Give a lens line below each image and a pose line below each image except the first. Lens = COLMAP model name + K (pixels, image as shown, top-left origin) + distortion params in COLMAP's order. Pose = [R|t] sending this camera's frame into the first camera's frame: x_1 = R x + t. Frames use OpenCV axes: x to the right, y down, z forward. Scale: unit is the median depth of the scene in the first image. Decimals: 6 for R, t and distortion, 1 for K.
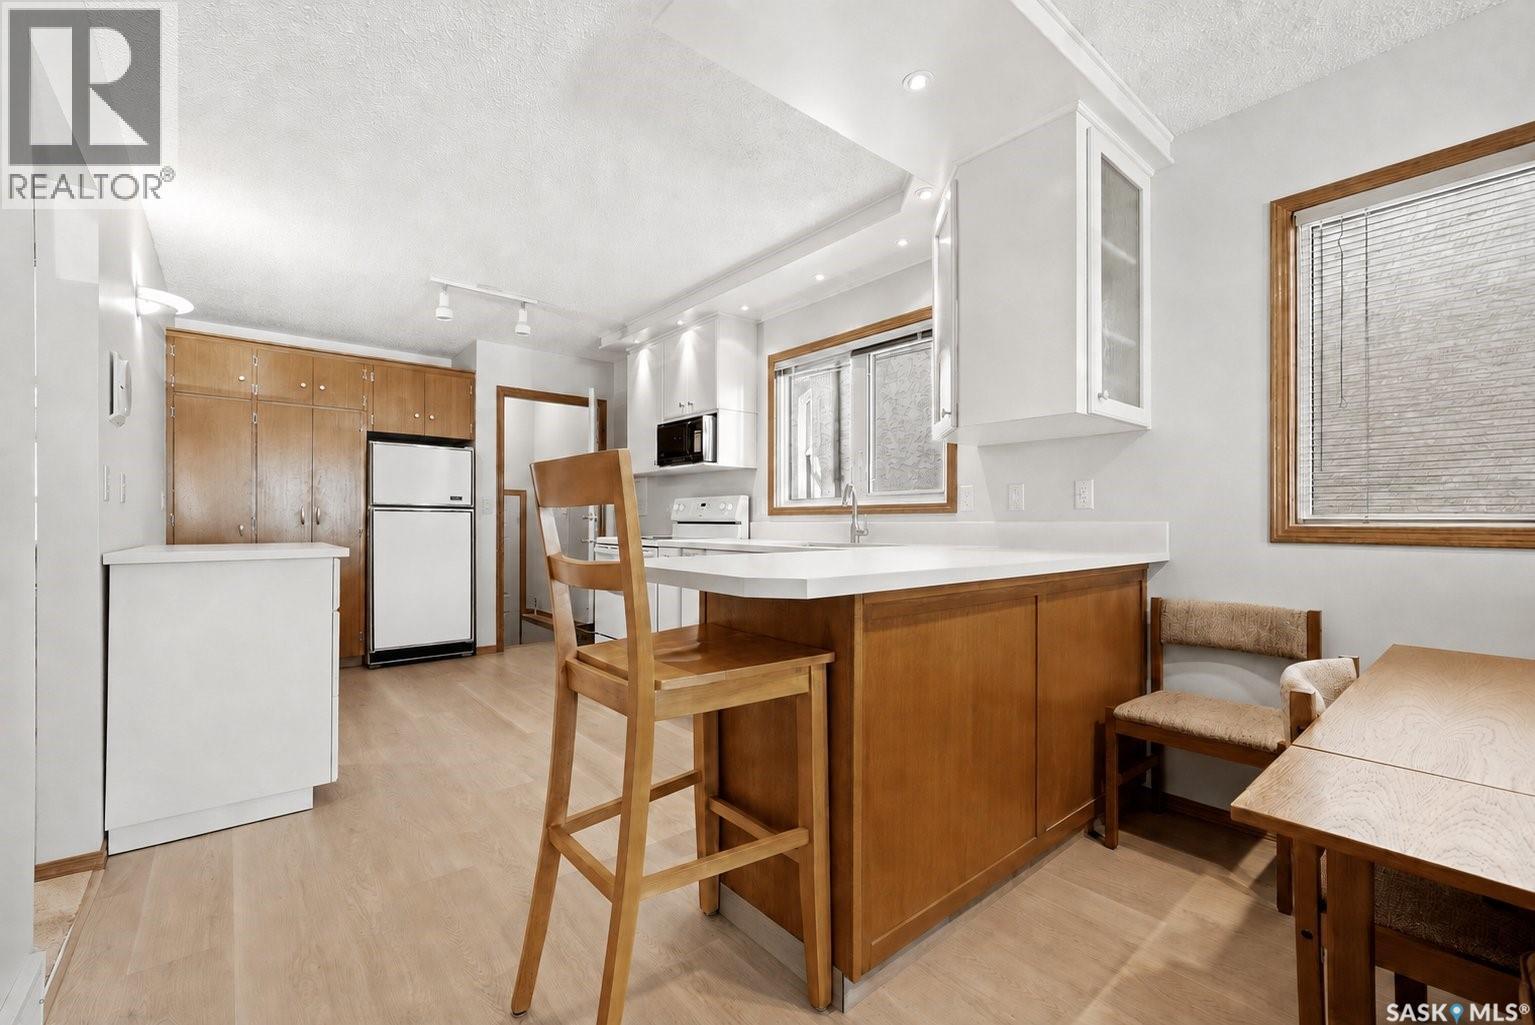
lens RADIAL K [[631.6, 0, 760.5], [0, 631.6, 511.1], [0, 0, 1]] dist [0.001978, 0.000076]
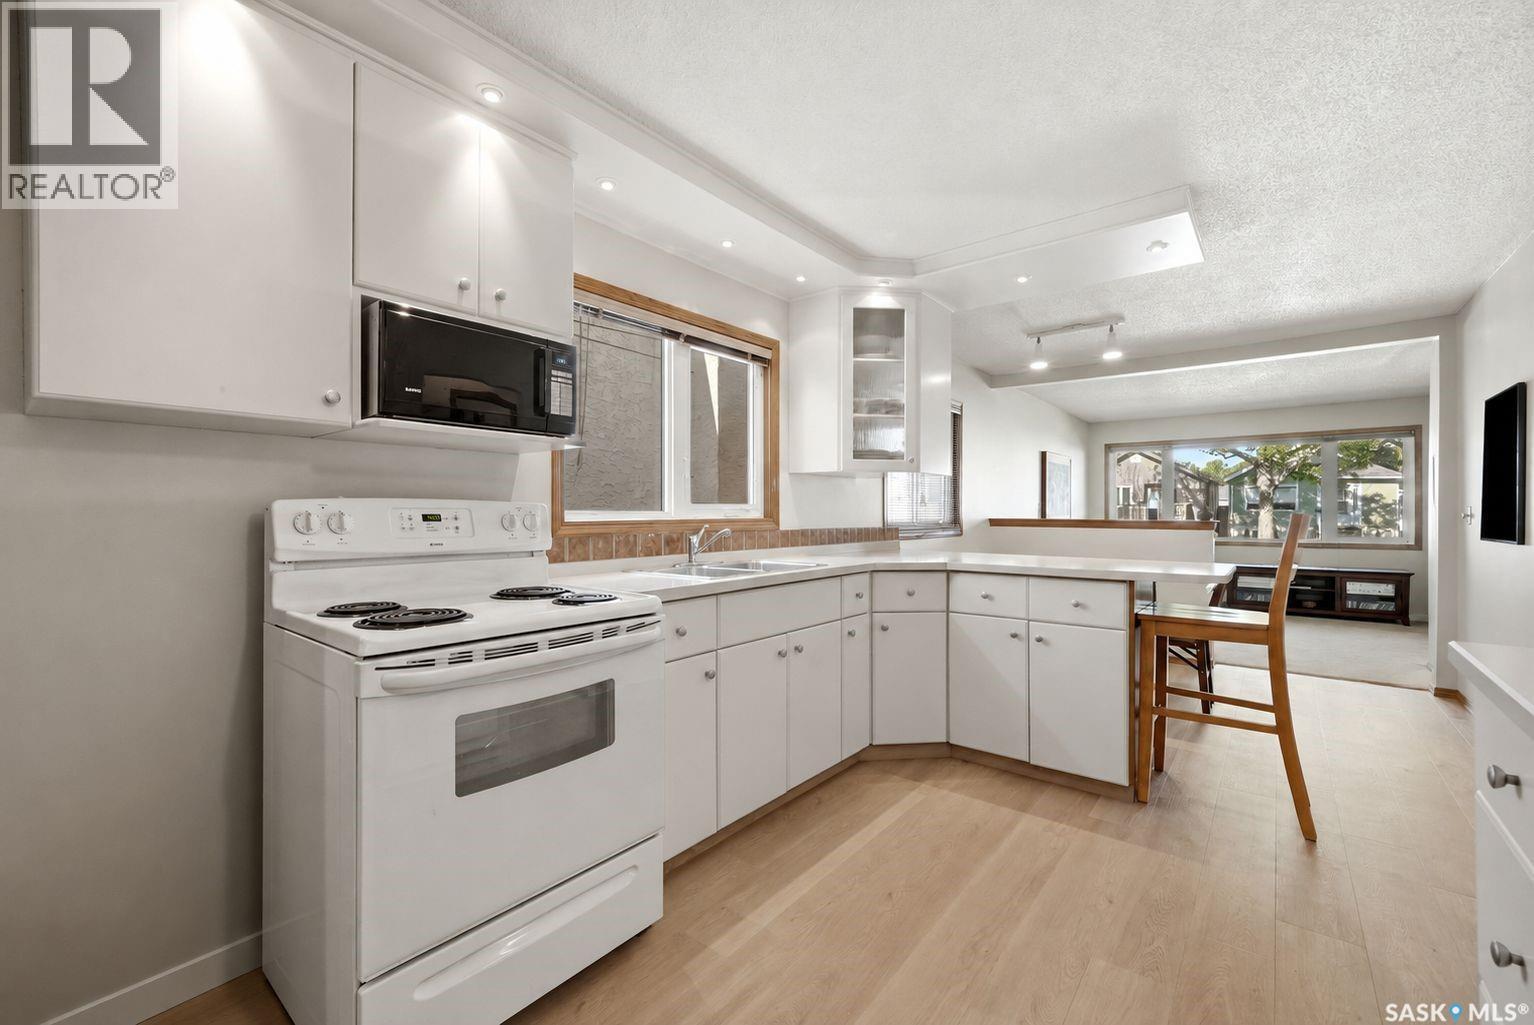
lens RADIAL K [[631.2, 0, 760.0], [0, 631.2, 511.1], [0, 0, 1]] dist [0.001978, 0.000076]
pose [[-0.196839, -0.002540, 0.980432, -0.592788], [-0.011919, 0.999929, 0.000197, -0.020202], [-0.980363, -0.011647, -0.196856, 0.914878]]
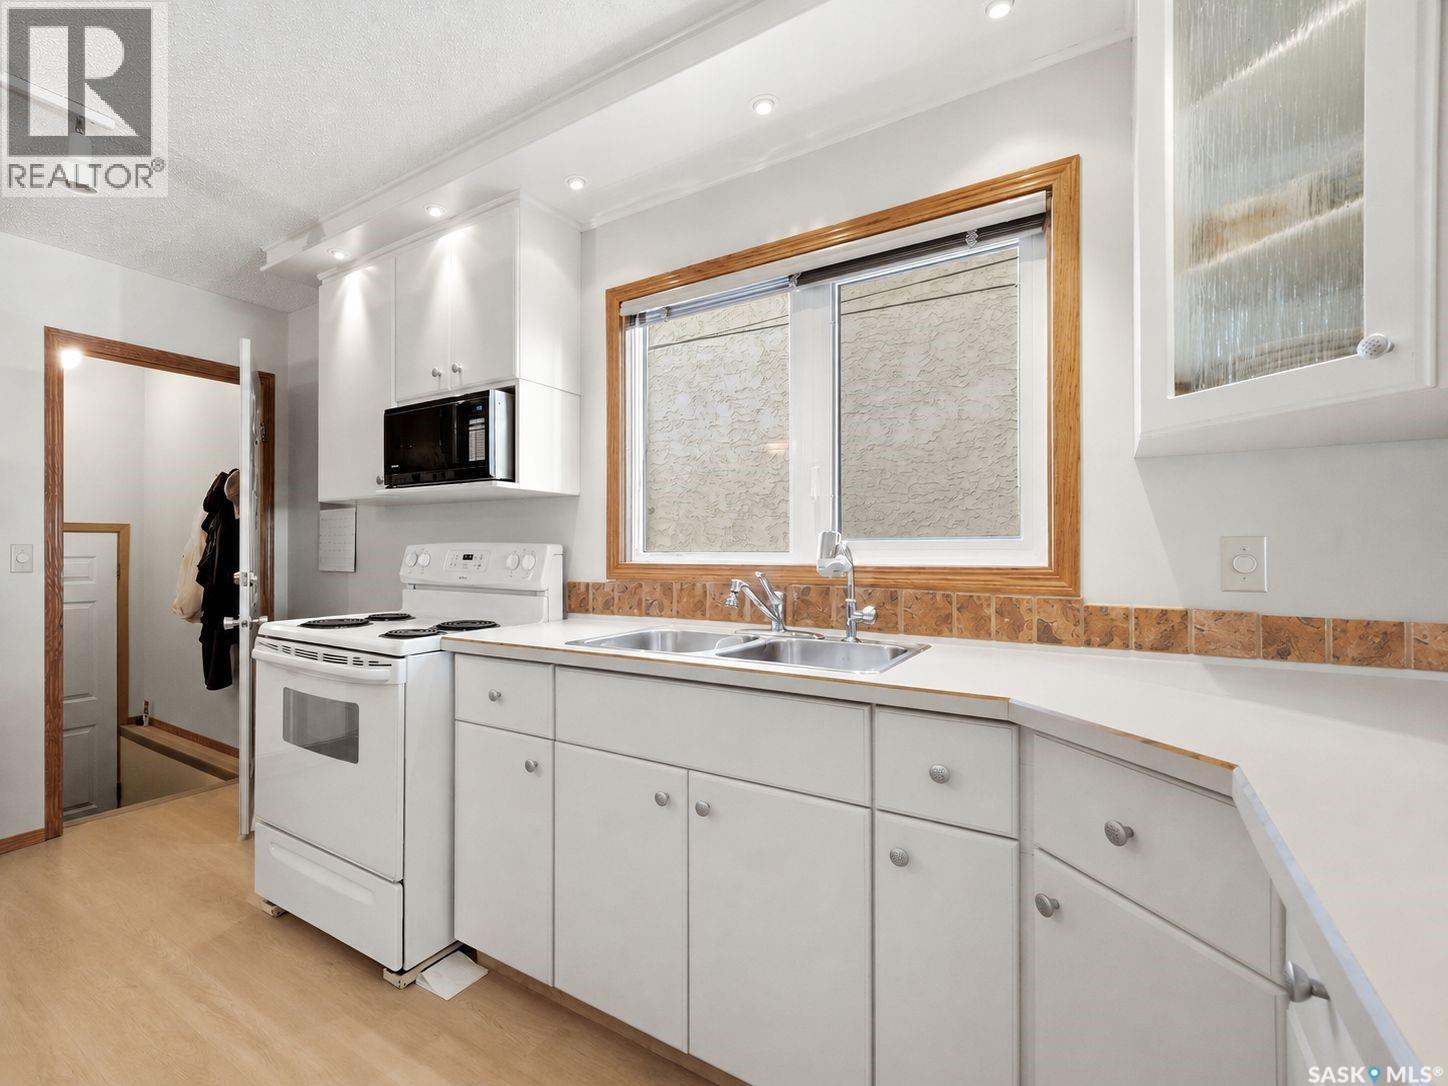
lens RADIAL K [[678.7, 0, 639.8], [0, 678.7, 552.6], [0, 0, 1]] dist [-0.003586, -0.000653]
pose [[0.964582, -0.002914, 0.263766, -0.114349], [-0.000487, 0.999918, 0.012827, -0.024715], [-0.263781, -0.012501, 0.964501, 0.416576]]
